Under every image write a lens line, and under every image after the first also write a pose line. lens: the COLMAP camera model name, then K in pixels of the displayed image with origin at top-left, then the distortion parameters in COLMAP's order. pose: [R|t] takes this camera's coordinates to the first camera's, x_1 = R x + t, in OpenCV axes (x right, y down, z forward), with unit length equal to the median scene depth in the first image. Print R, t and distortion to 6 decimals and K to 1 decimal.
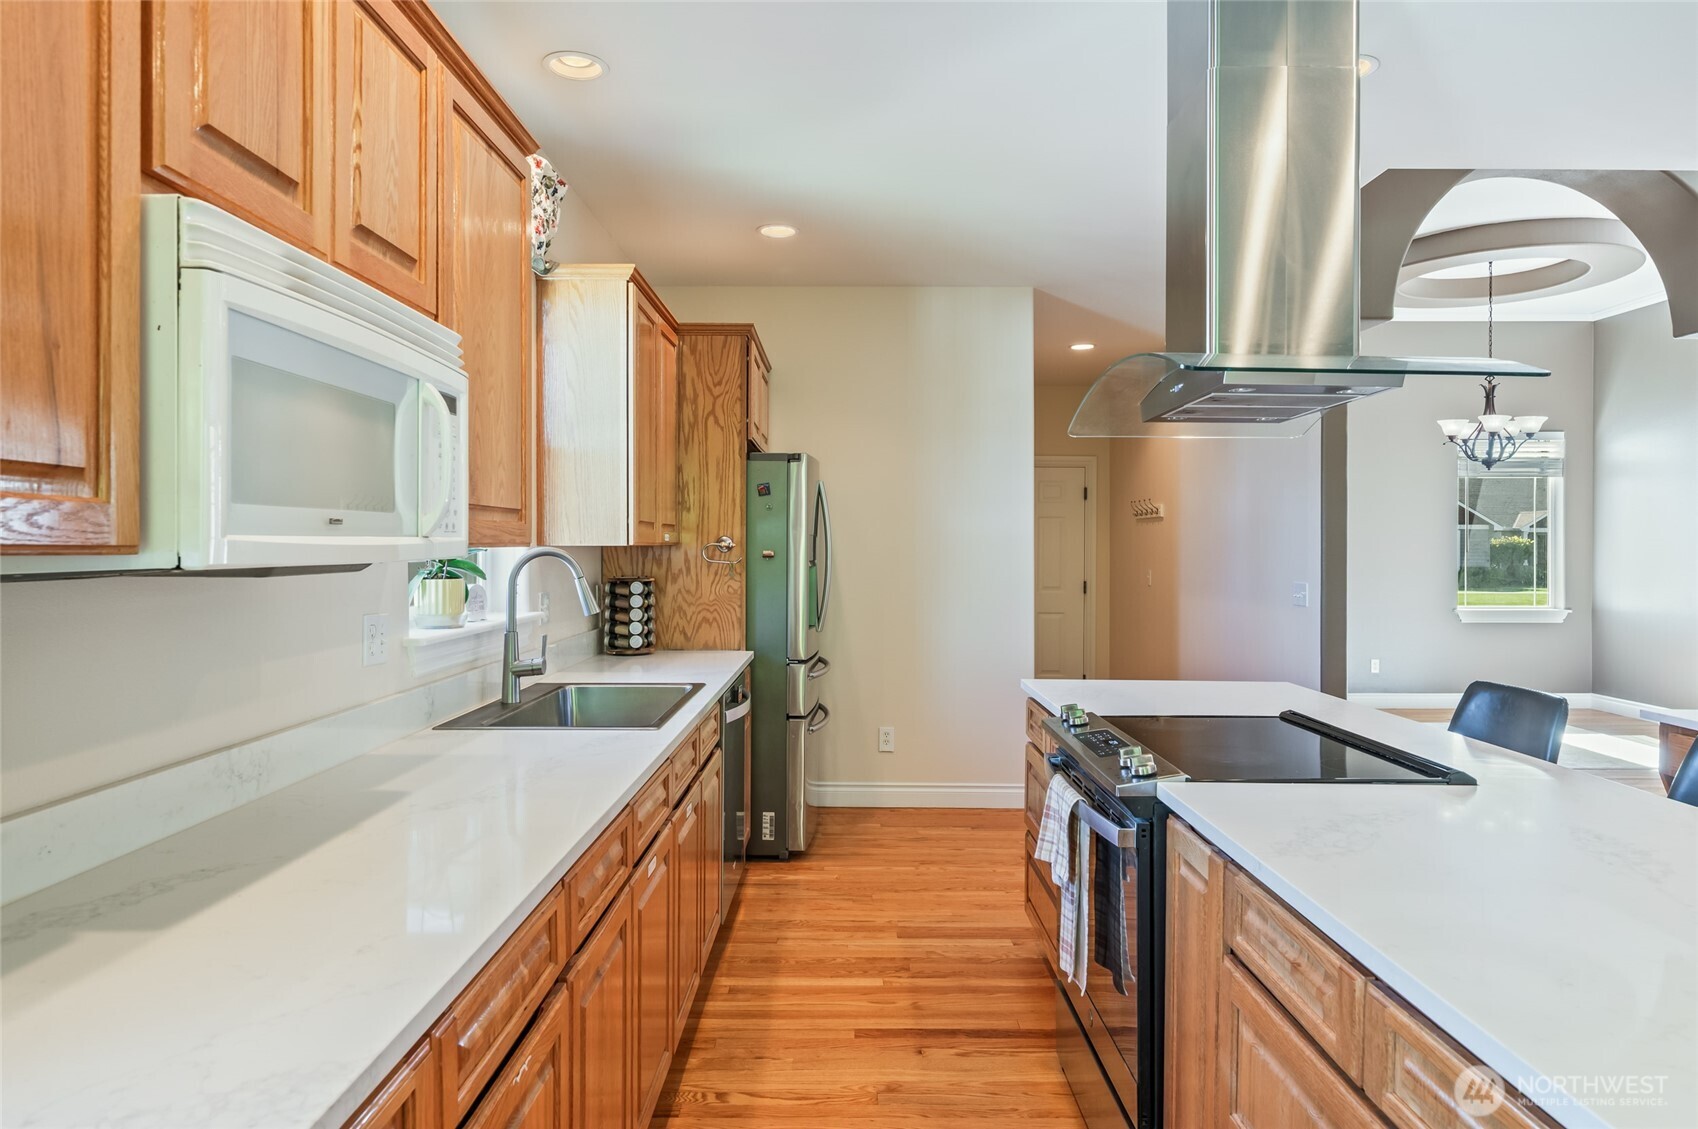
lens RADIAL K [[1030.7, 0, 852.6], [0, 1030.7, 545.7], [0, 0, 1]] dist [-0.005459, -0.001261]
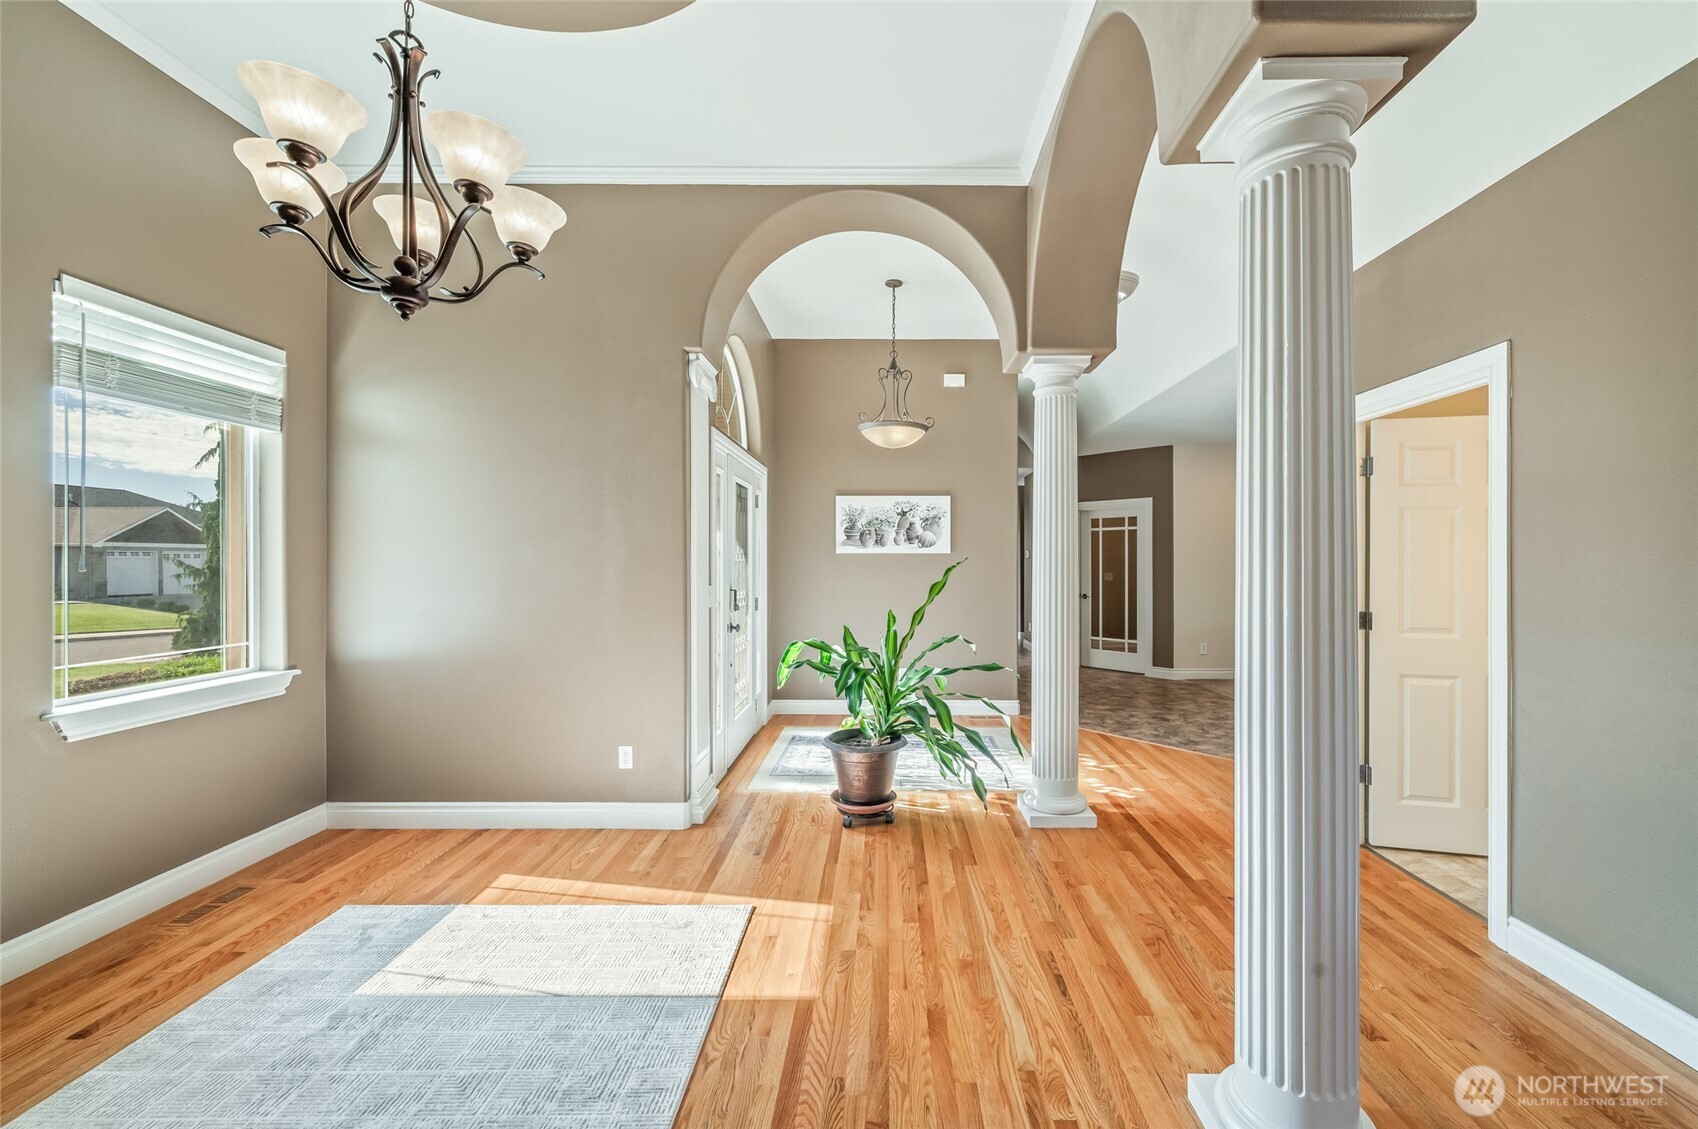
lens RADIAL K [[678.9, 0, 888.8], [0, 678.9, 562.2], [0, 0, 1]] dist [0.000556, 0.000101]
pose [[-0.013010, -0.004260, 0.999906, 1.020313], [0.002988, 0.999986, 0.004299, 0.009686], [-0.999911, 0.003044, -0.012997, 2.166231]]
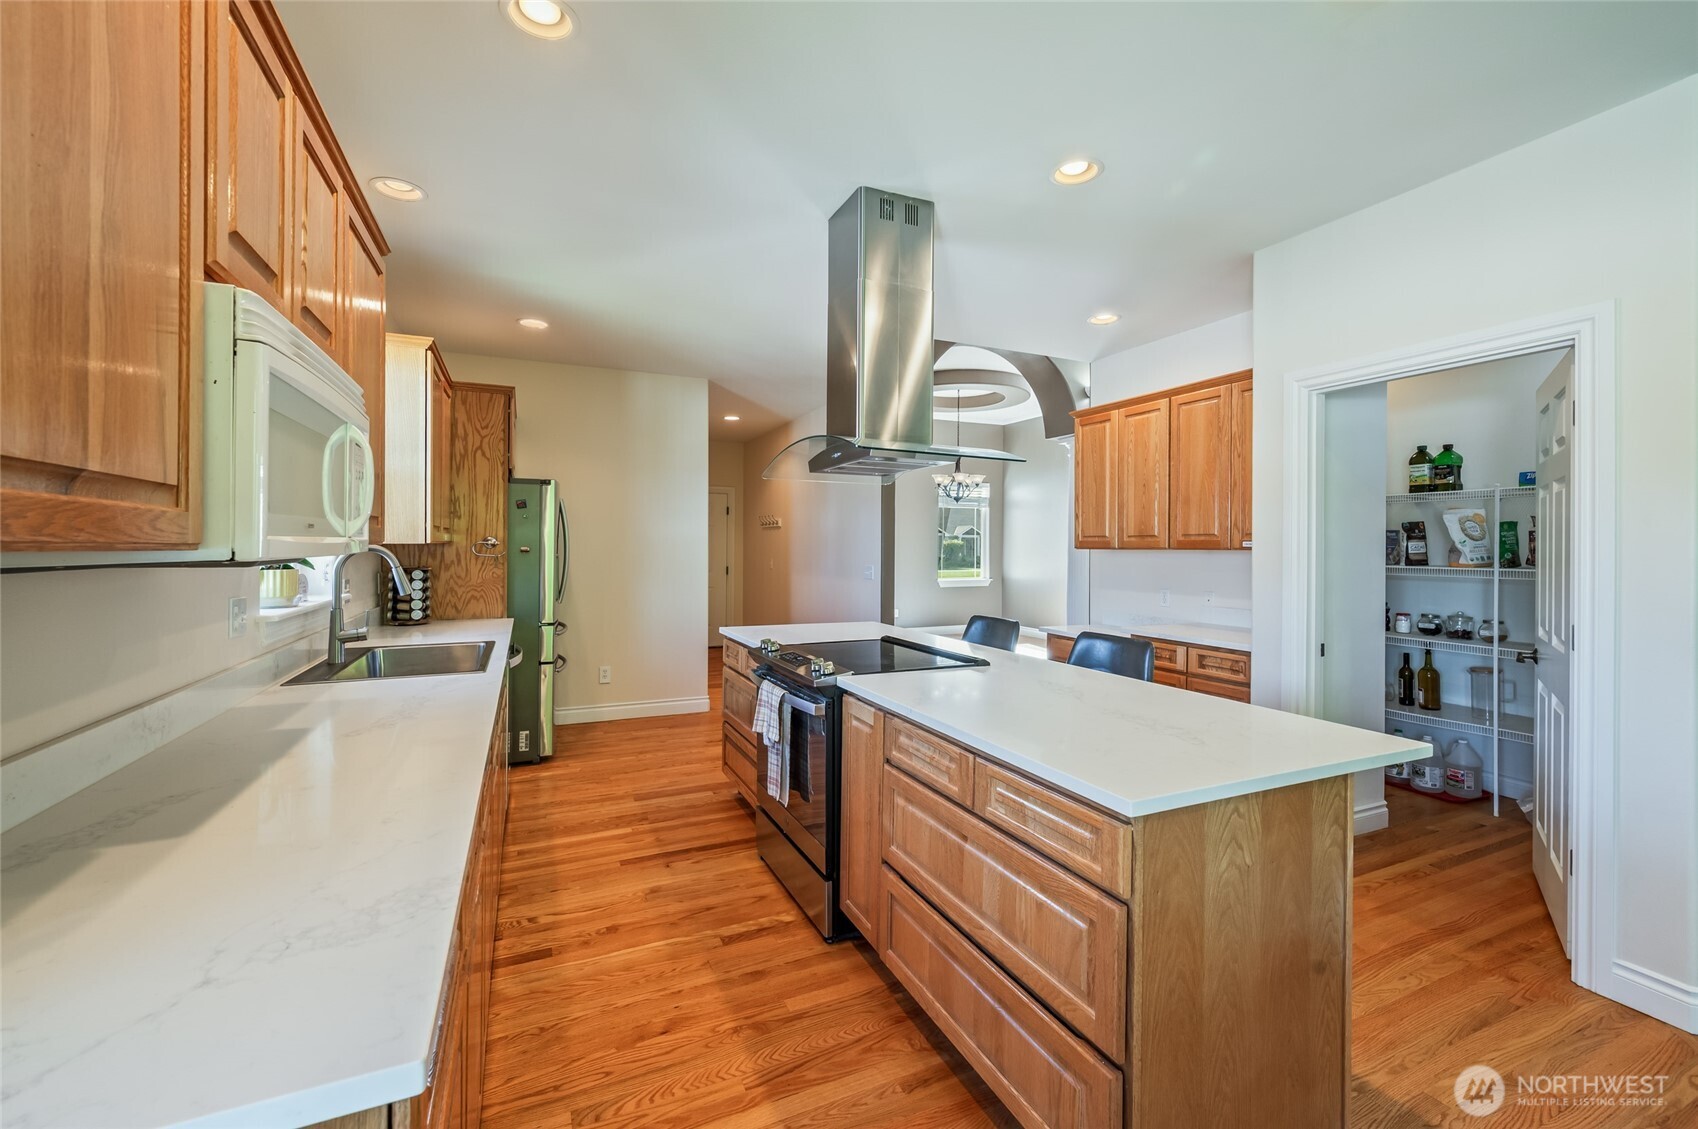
lens RADIAL K [[663.7, 0, 842.9], [0, 663.7, 545.5], [0, 0, 1]] dist [0.000329, 0.000072]
pose [[0.922958, 0.000885, 0.384900, -0.046216], [-0.001766, 0.999997, 0.001936, -0.000123], [-0.384897, -0.002466, 0.922956, -0.022323]]
